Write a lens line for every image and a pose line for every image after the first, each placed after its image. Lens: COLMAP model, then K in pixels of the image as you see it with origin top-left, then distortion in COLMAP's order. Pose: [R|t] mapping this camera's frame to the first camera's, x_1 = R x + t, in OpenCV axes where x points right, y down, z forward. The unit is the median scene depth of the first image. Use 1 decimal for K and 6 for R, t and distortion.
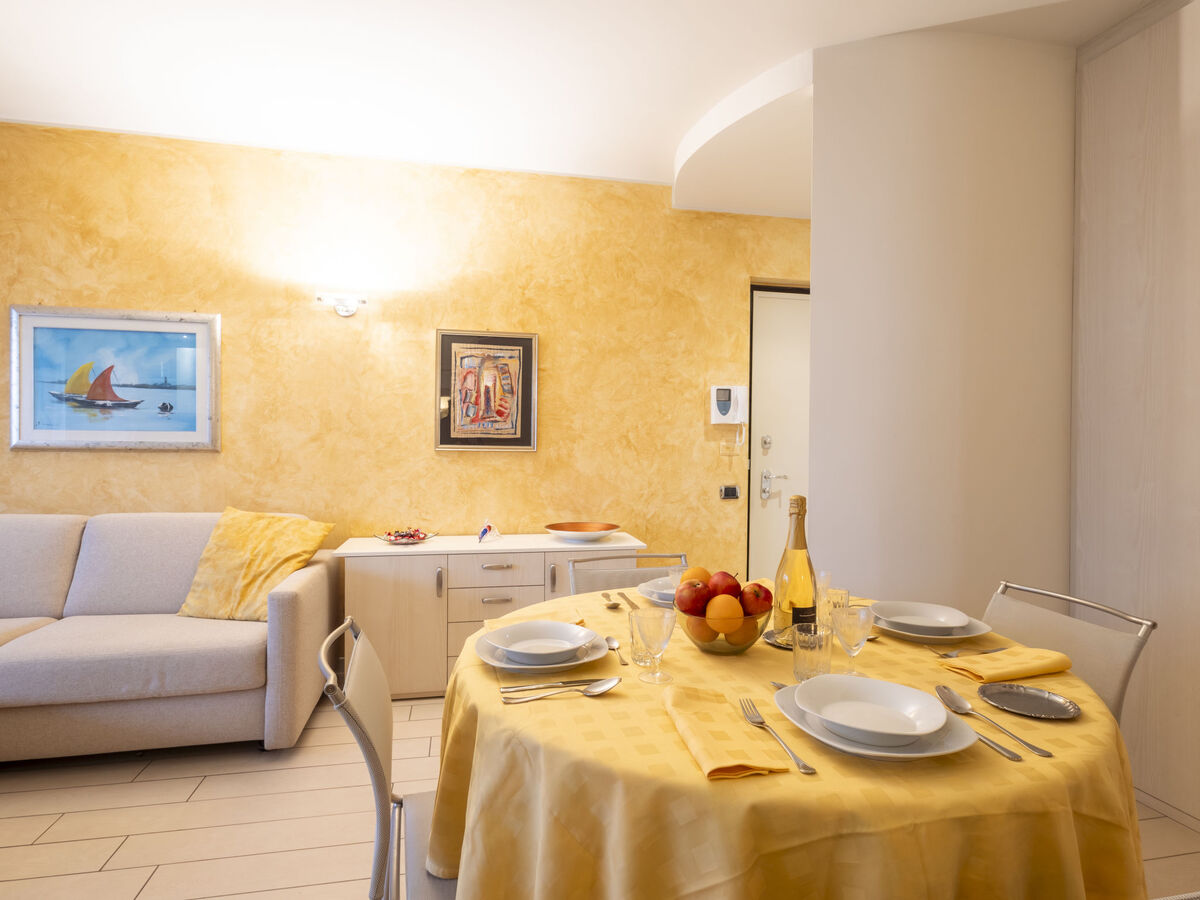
lens RADIAL K [[629.1, 0, 600.0], [0, 629.1, 450.0], [0, 0, 1]] dist [0.007186, -0.000268]
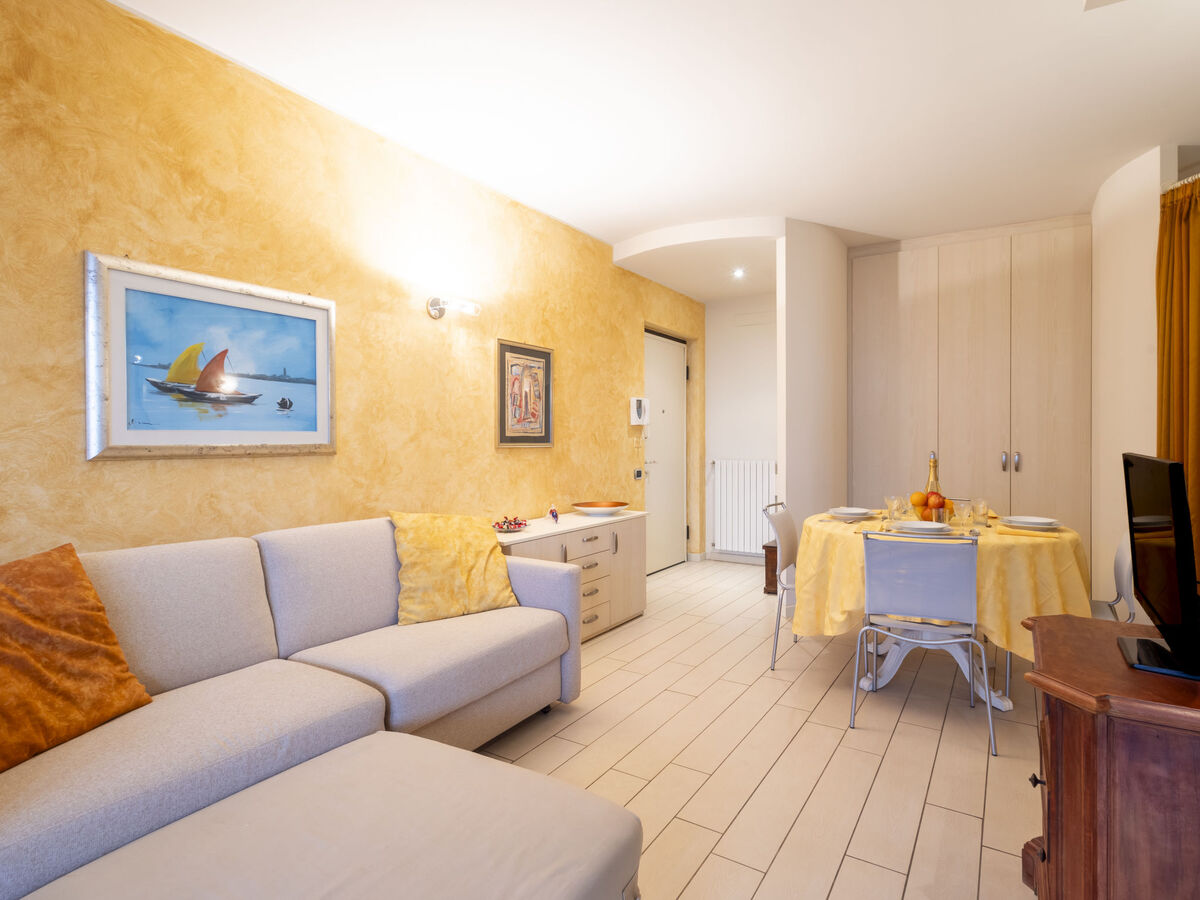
lens RADIAL K [[617.5, 0, 610.7], [0, 617.5, 446.2], [0, 0, 1]] dist [0.005519, 0.000245]
pose [[0.696874, -0.020260, 0.716908, -0.945492], [0.019759, 0.999764, 0.009046, -0.008655], [-0.716922, 0.007861, 0.697109, 0.103232]]
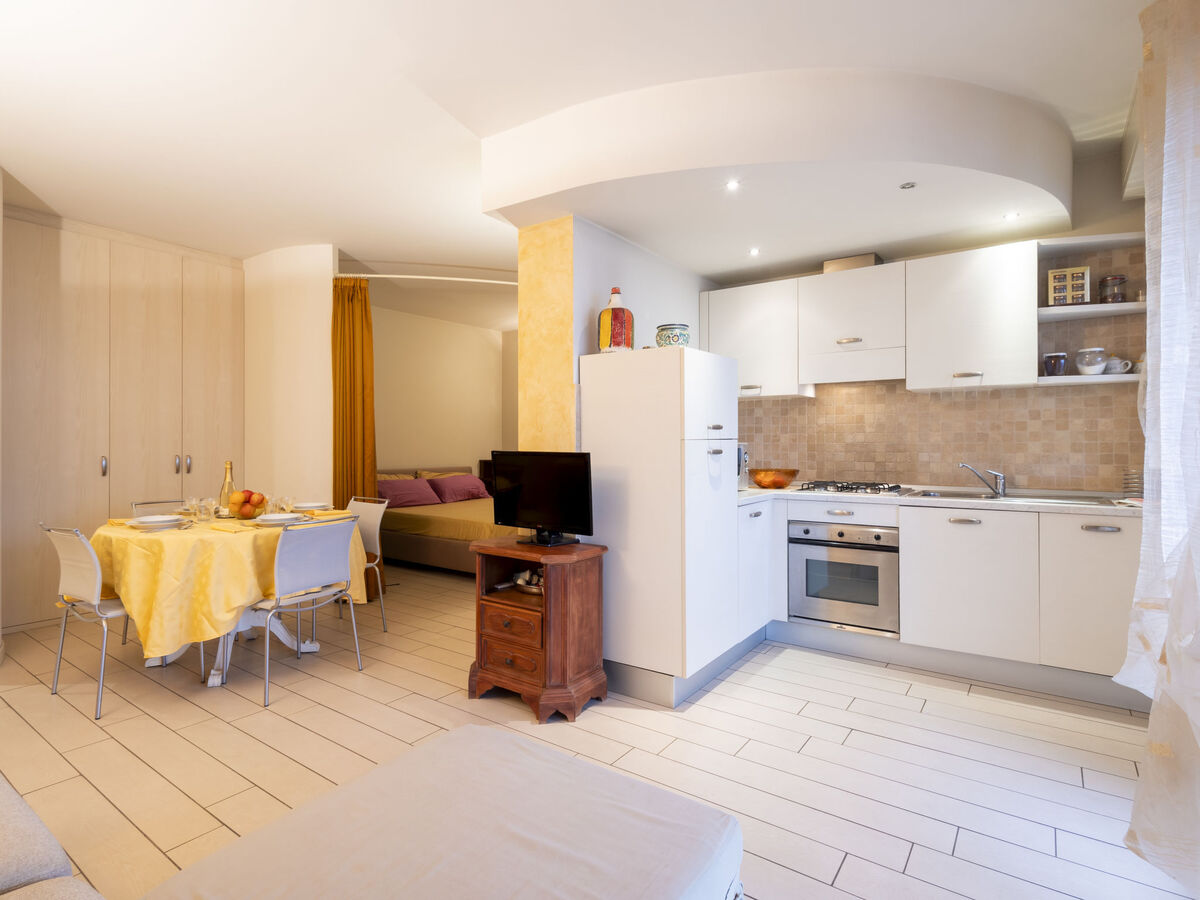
lens RADIAL K [[629.1, 0, 600.0], [0, 629.1, 450.0], [0, 0, 1]] dist [0.007186, -0.000268]
pose [[-0.671560, -0.019343, 0.740698, -1.135008], [0.002188, 0.999603, 0.028089, -0.019096], [-0.740947, 0.020484, -0.671251, 0.674788]]
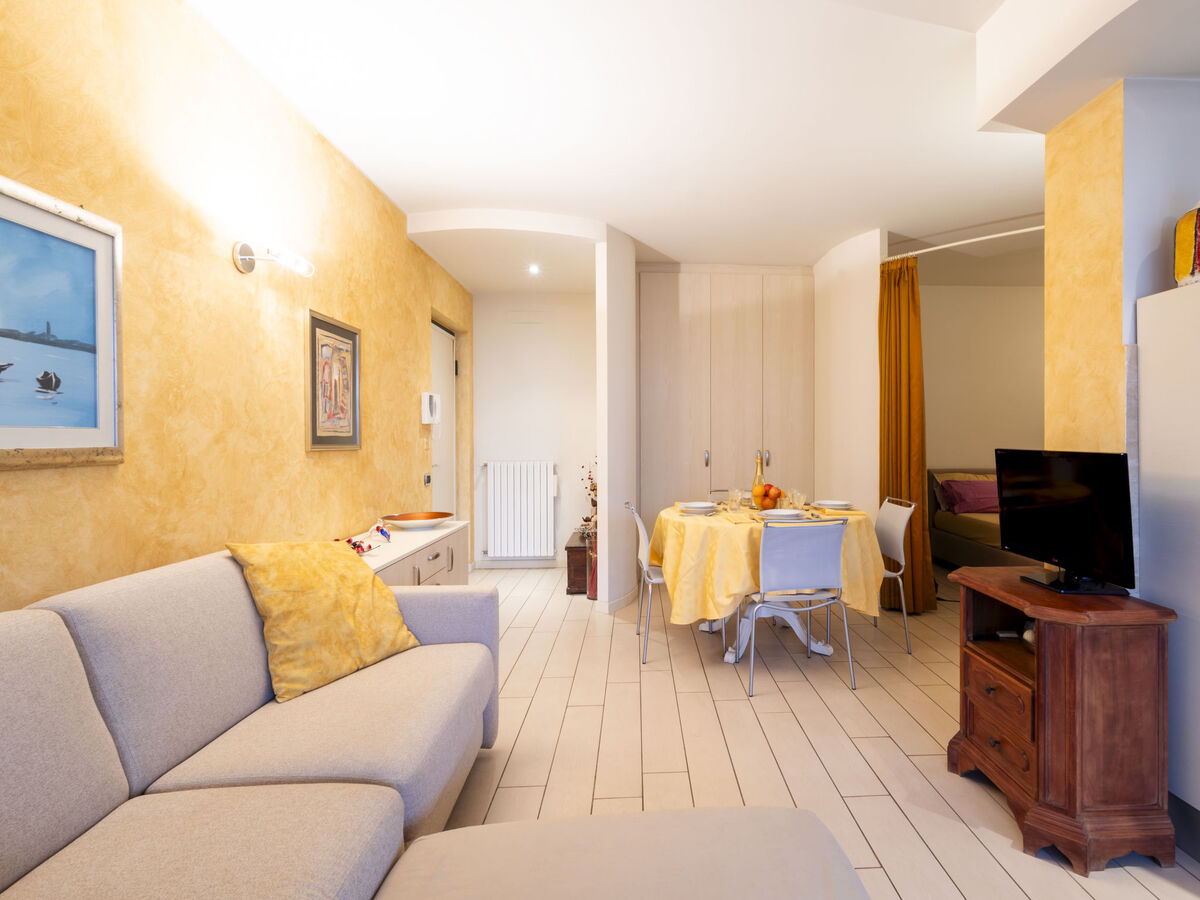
lens RADIAL K [[628.0, 0, 659.0], [0, 628.0, 446.2], [0, 0, 1]] dist [0.004314, -0.001206]
pose [[0.160889, -0.021963, 0.986728, -1.074612], [0.018234, 0.999648, 0.019278, -0.014802], [-0.986804, 0.014890, 0.161233, 0.414119]]
